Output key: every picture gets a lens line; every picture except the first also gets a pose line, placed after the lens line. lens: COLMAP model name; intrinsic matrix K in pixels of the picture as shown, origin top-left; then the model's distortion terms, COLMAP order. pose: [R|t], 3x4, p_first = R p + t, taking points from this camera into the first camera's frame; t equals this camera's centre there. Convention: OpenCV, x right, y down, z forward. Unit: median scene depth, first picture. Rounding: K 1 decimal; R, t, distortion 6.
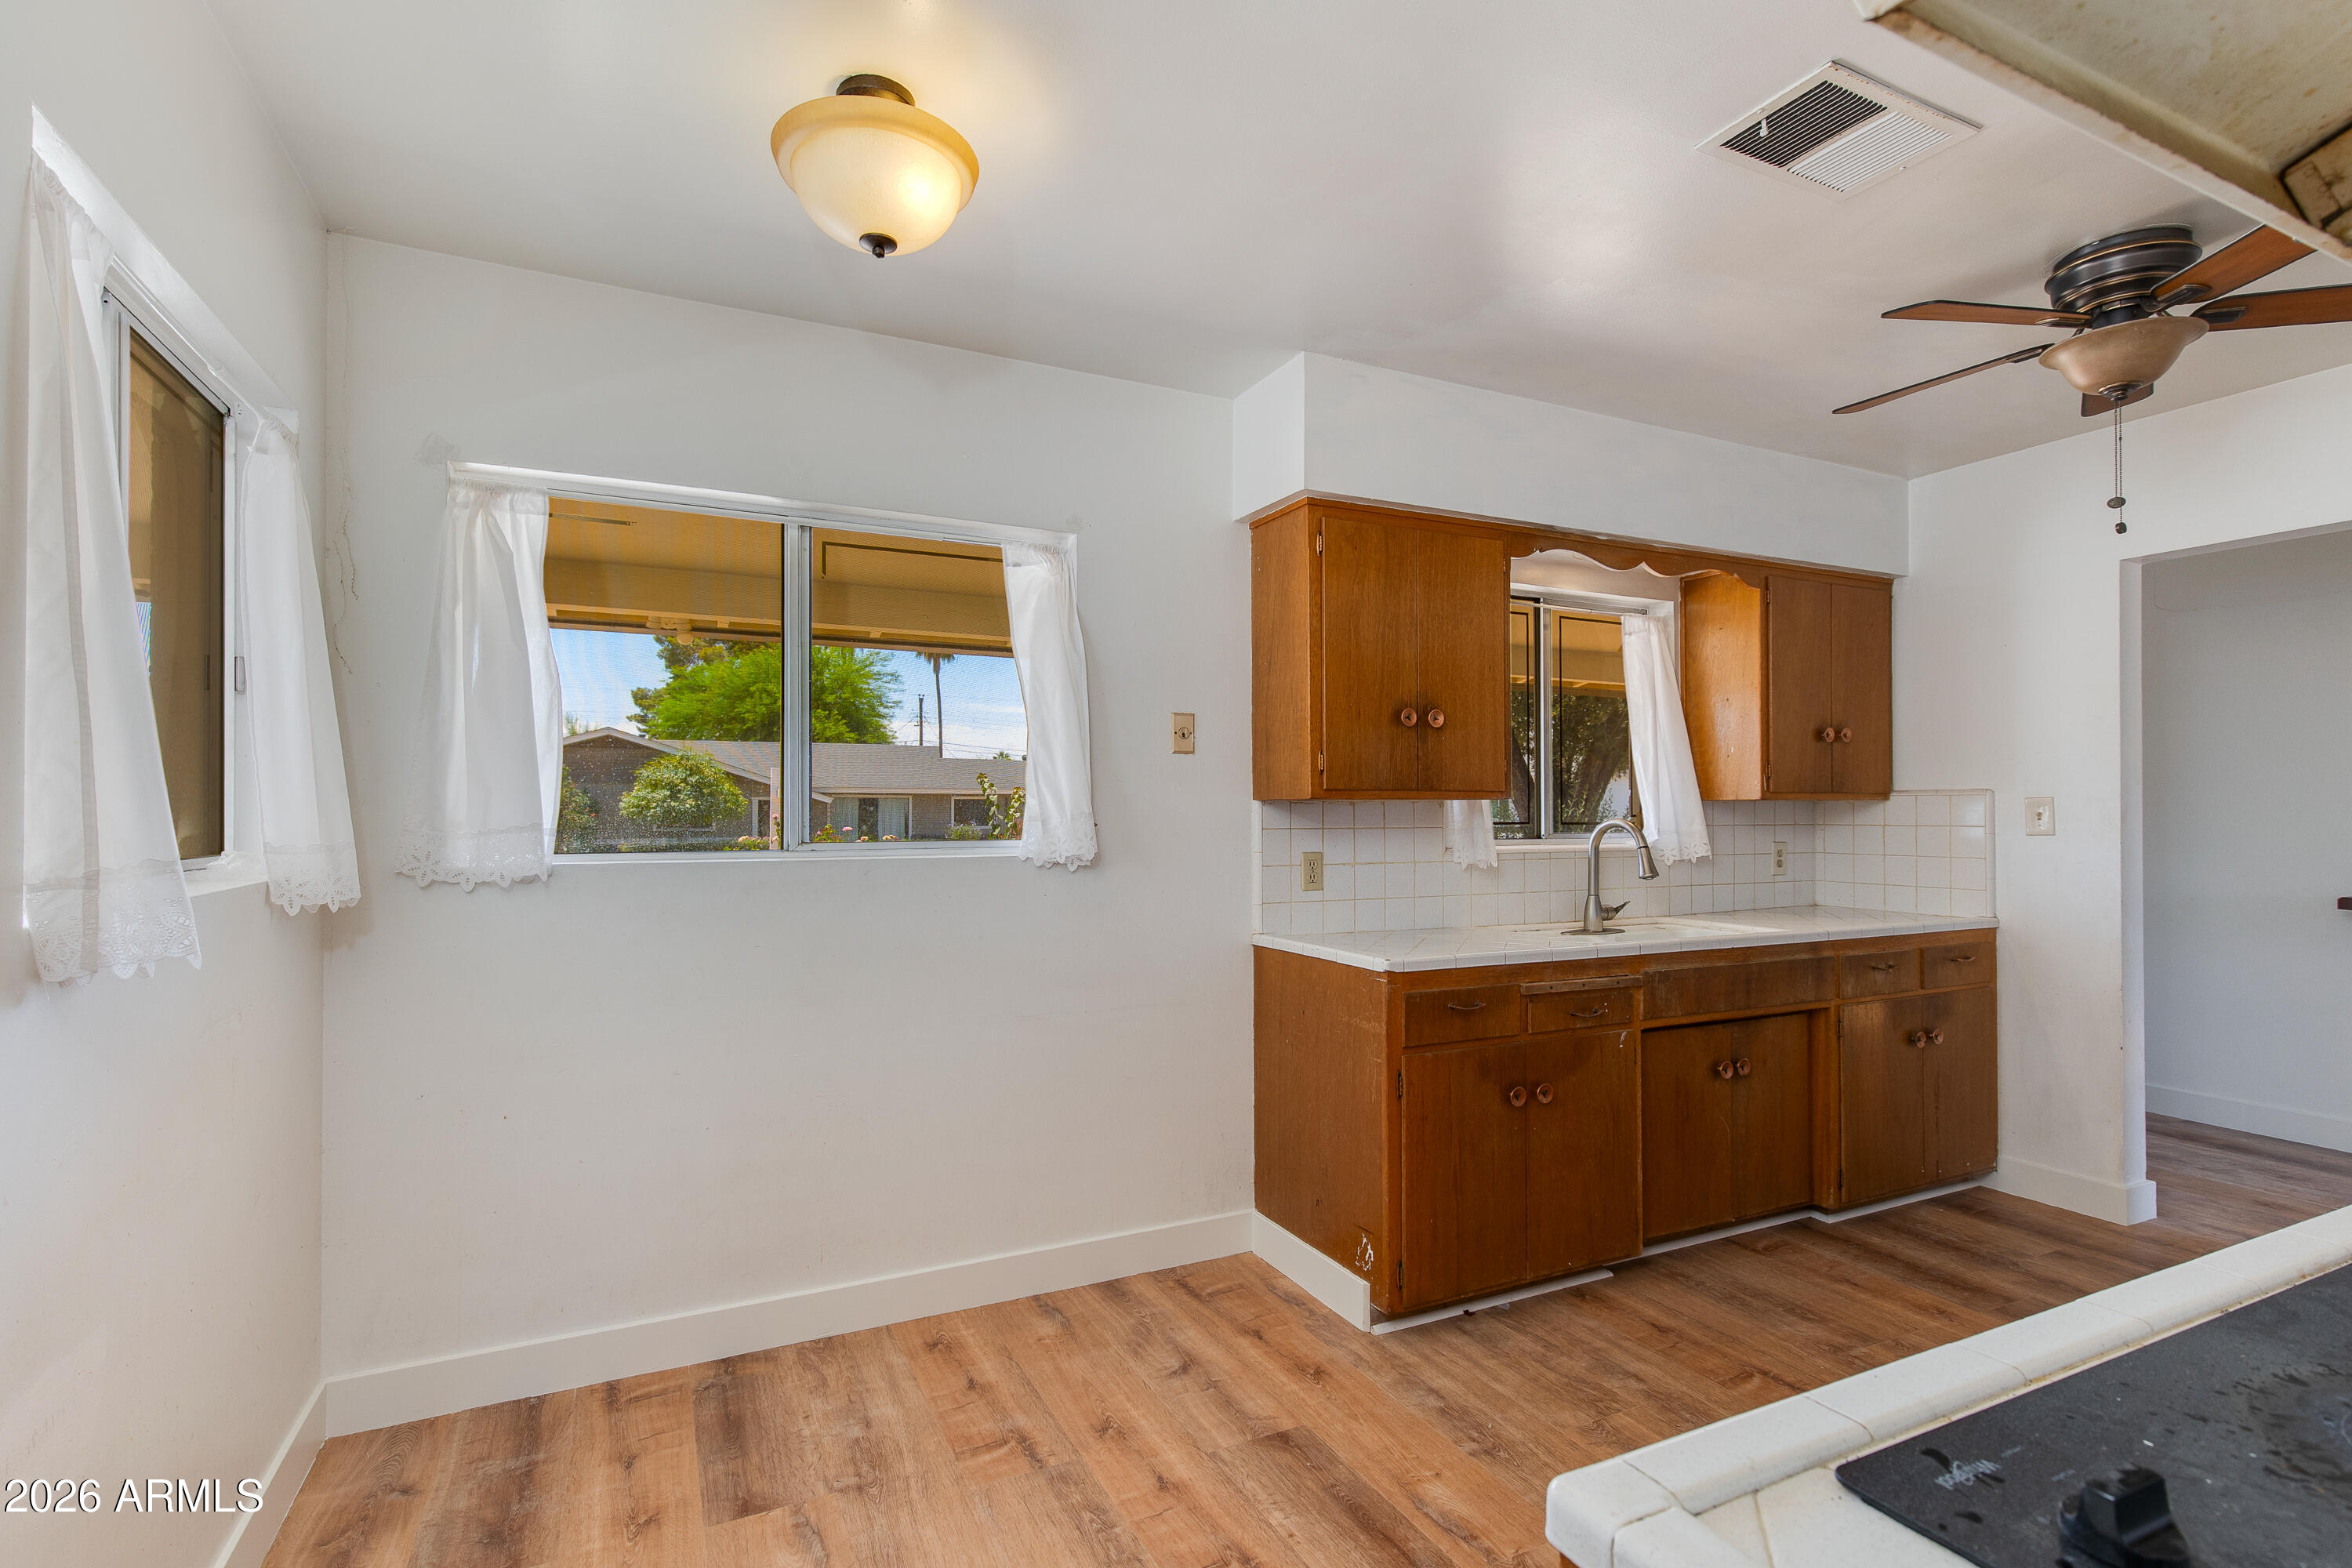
lens RADIAL K [[1081.2, 0, 1185.6], [0, 1081.2, 793.2], [0, 0, 1]] dist [0.007389, -0.001026]
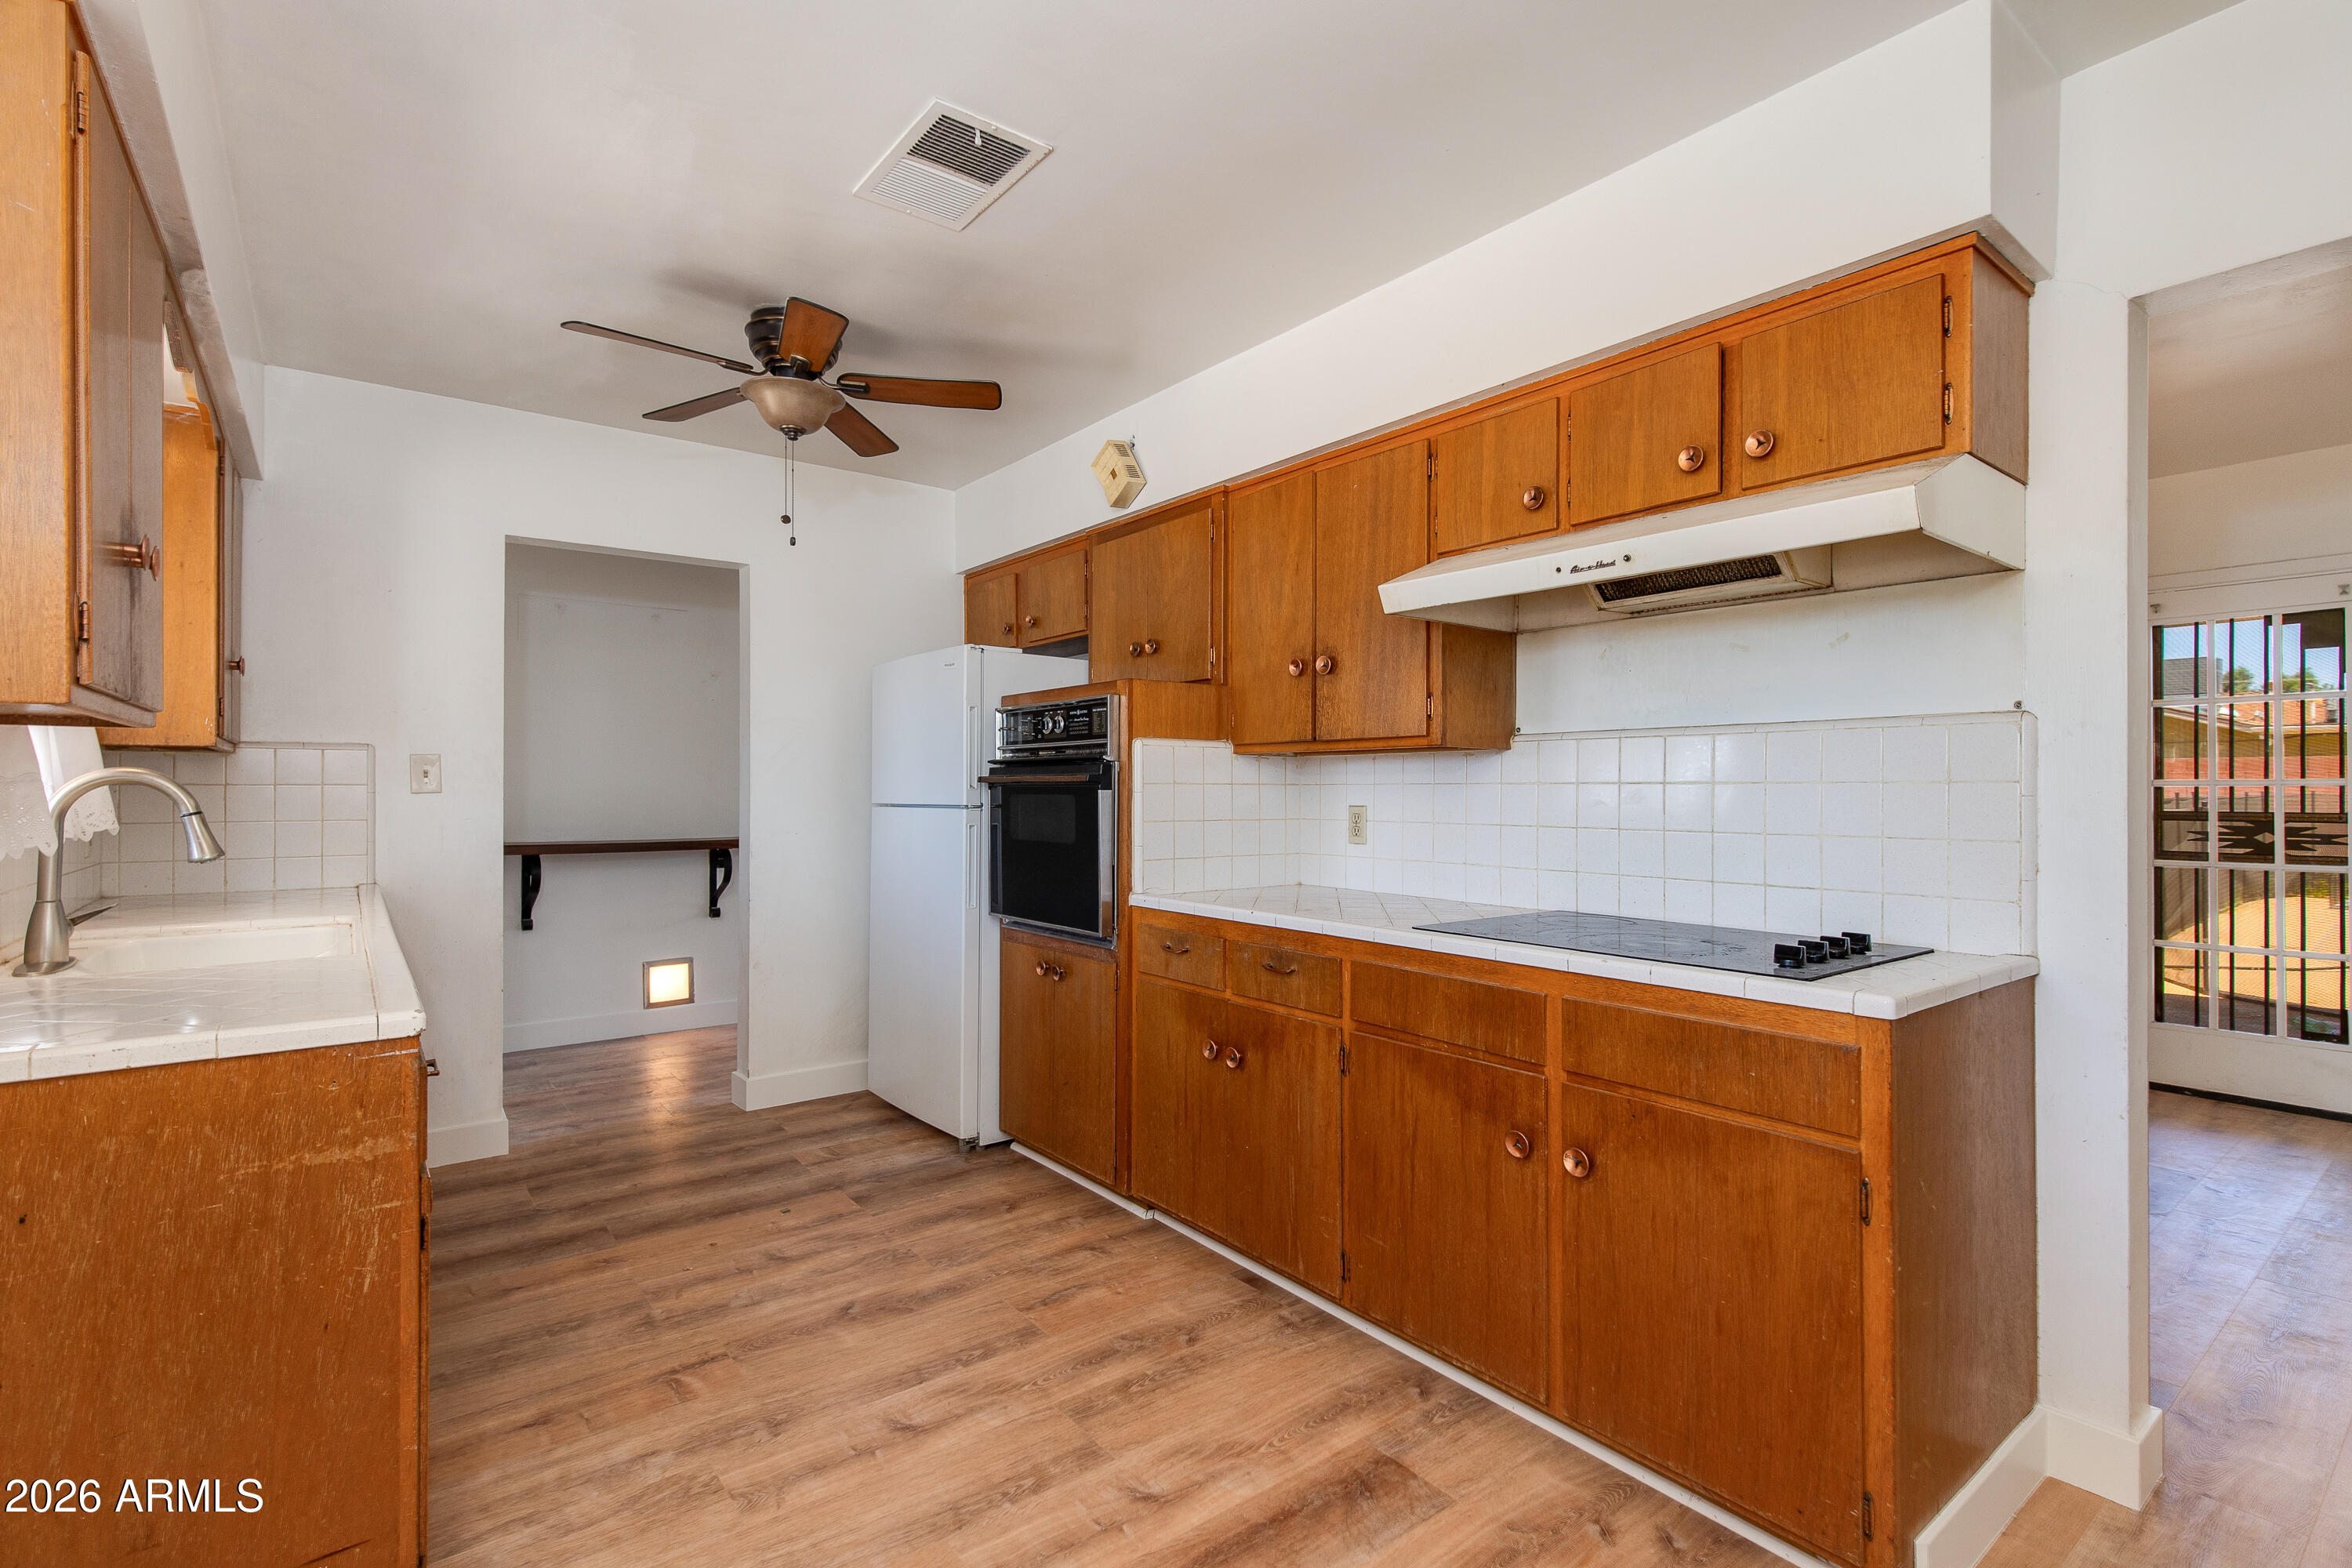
lens RADIAL K [[1081.2, 0, 1199.1], [0, 1081.2, 784.2], [0, 0, 1]] dist [0.007389, -0.001026]
pose [[-0.200635, 0.002919, 0.979662, -0.413283], [-0.015177, 0.999866, -0.006088, 0.034591], [-0.979548, -0.016090, -0.200564, 0.691499]]
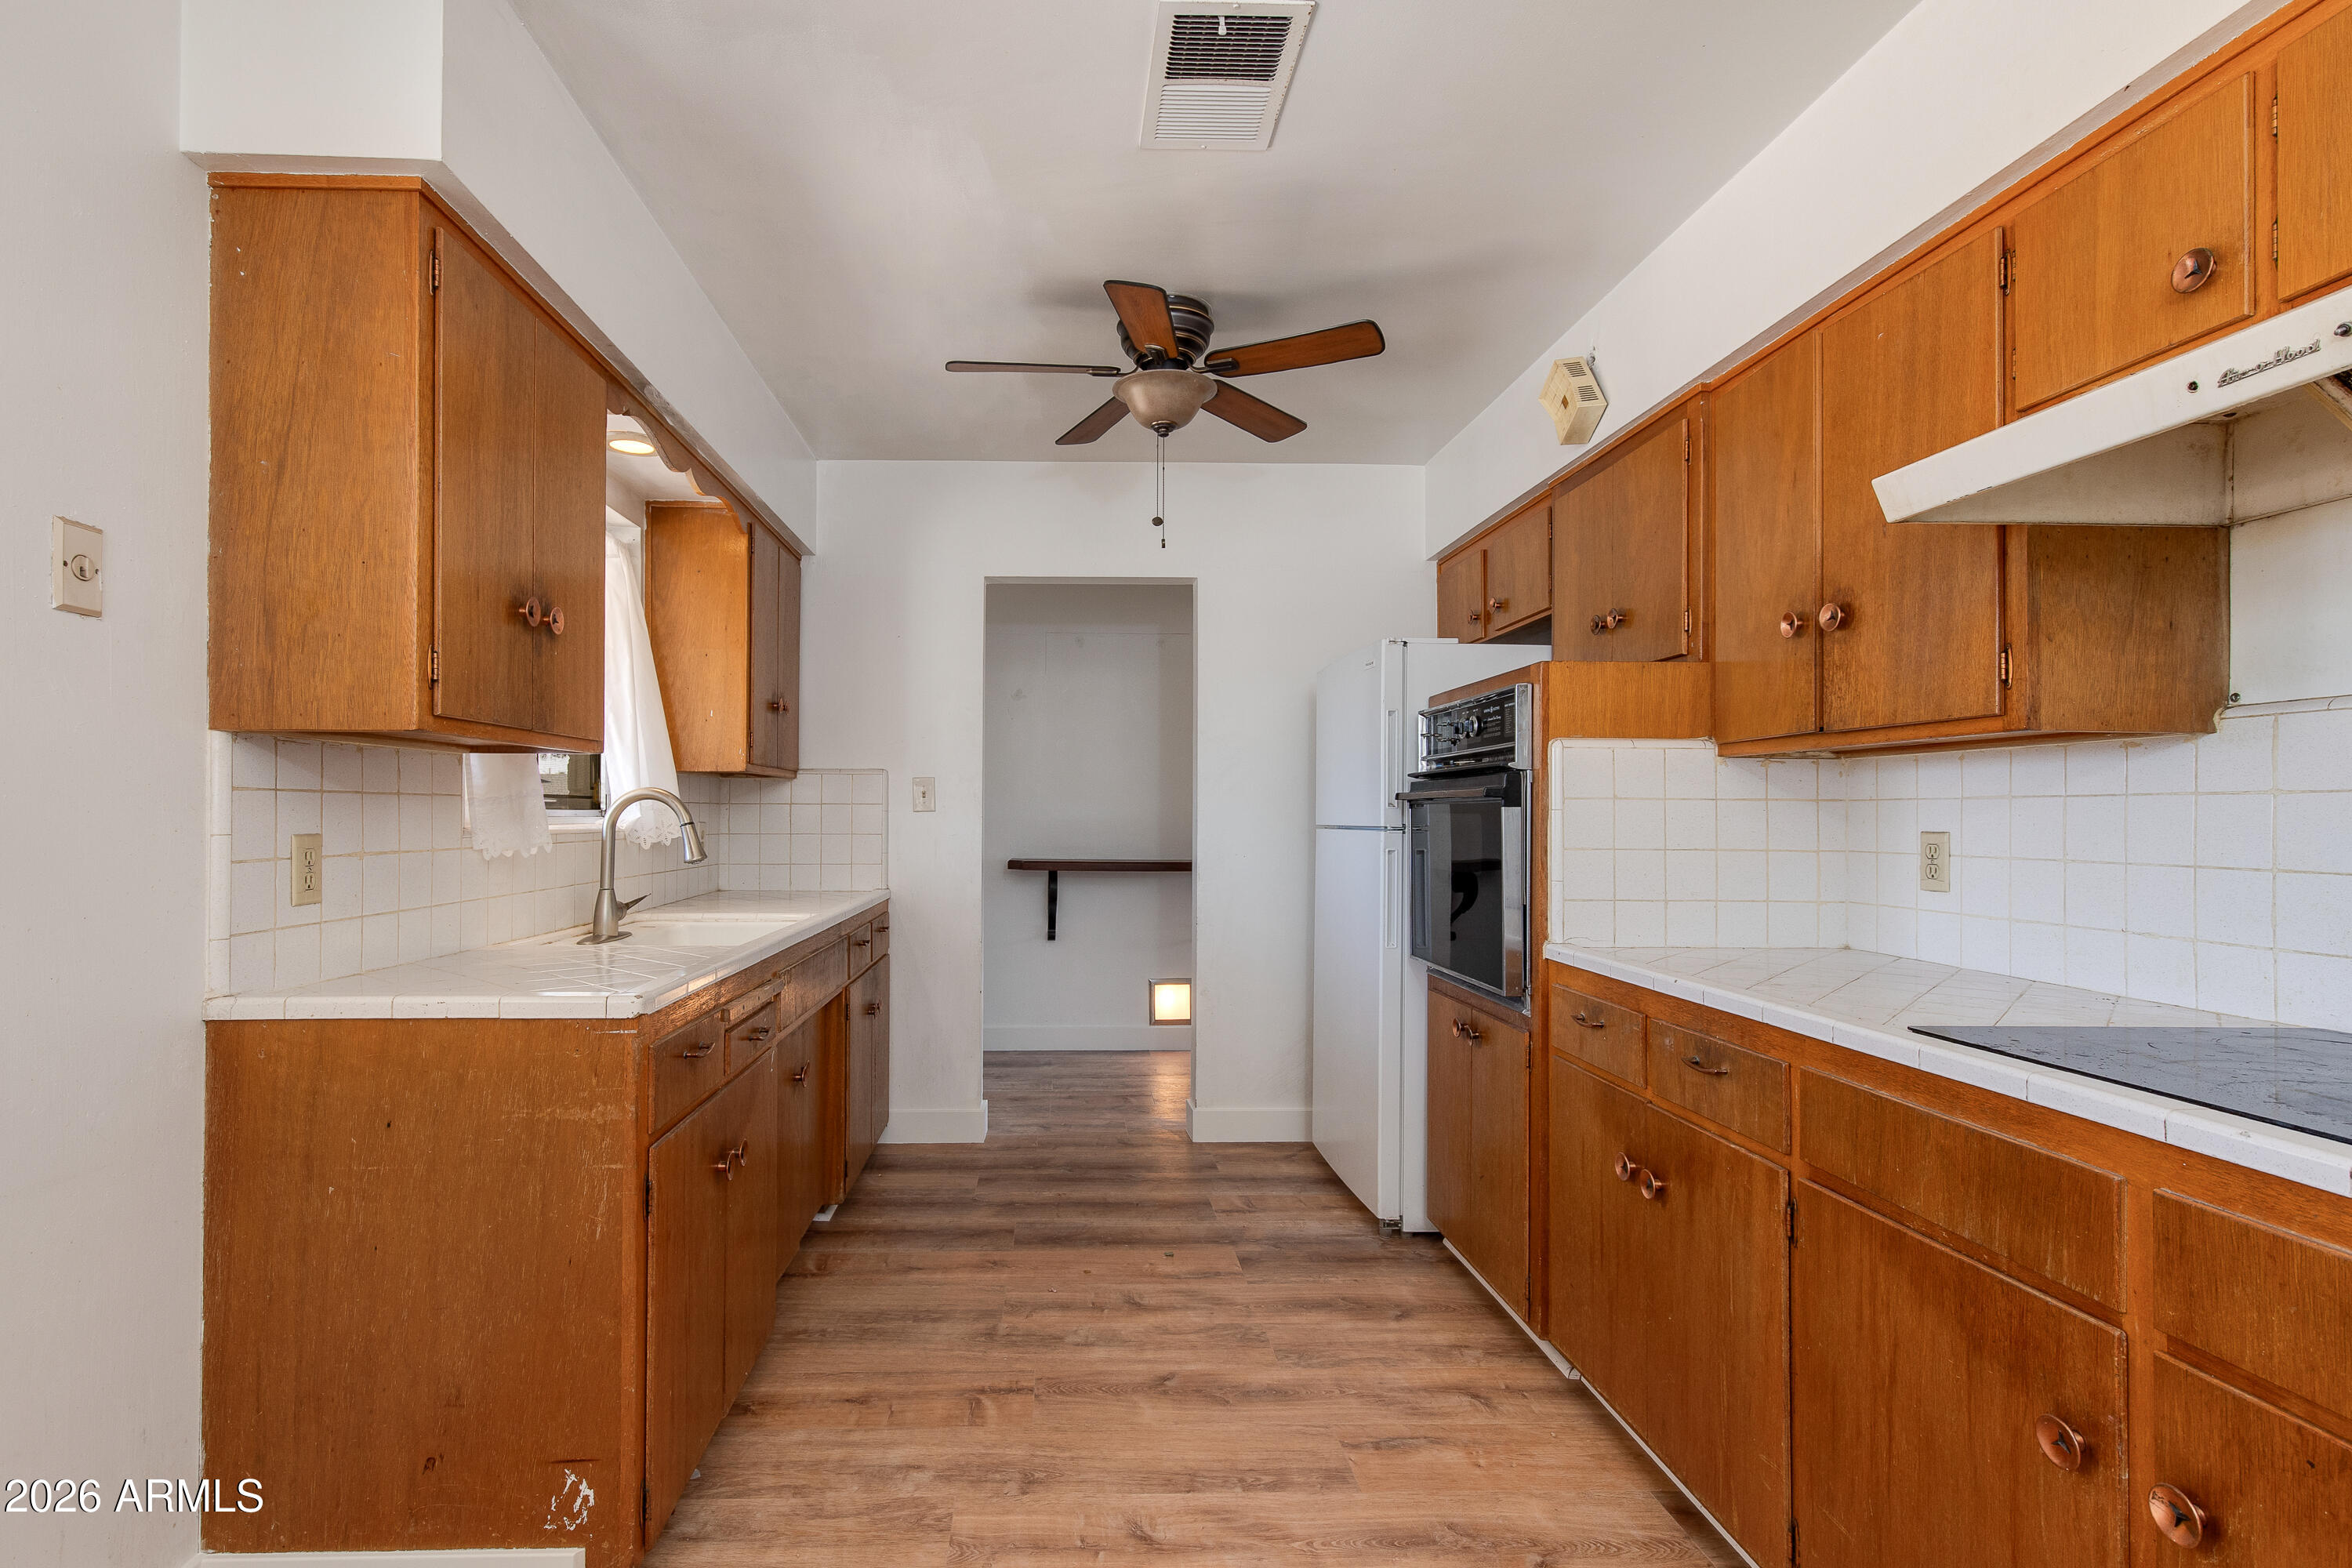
lens RADIAL K [[1153.4, 0, 1072.8], [0, 1153.4, 798.2], [0, 0, 1]] dist [-0.000126, -0.001770]
pose [[0.431475, 0.013009, 0.902031, -0.282275], [-0.016295, 0.999845, -0.006625, 0.040176], [-0.901978, -0.011840, 0.431620, 0.475710]]
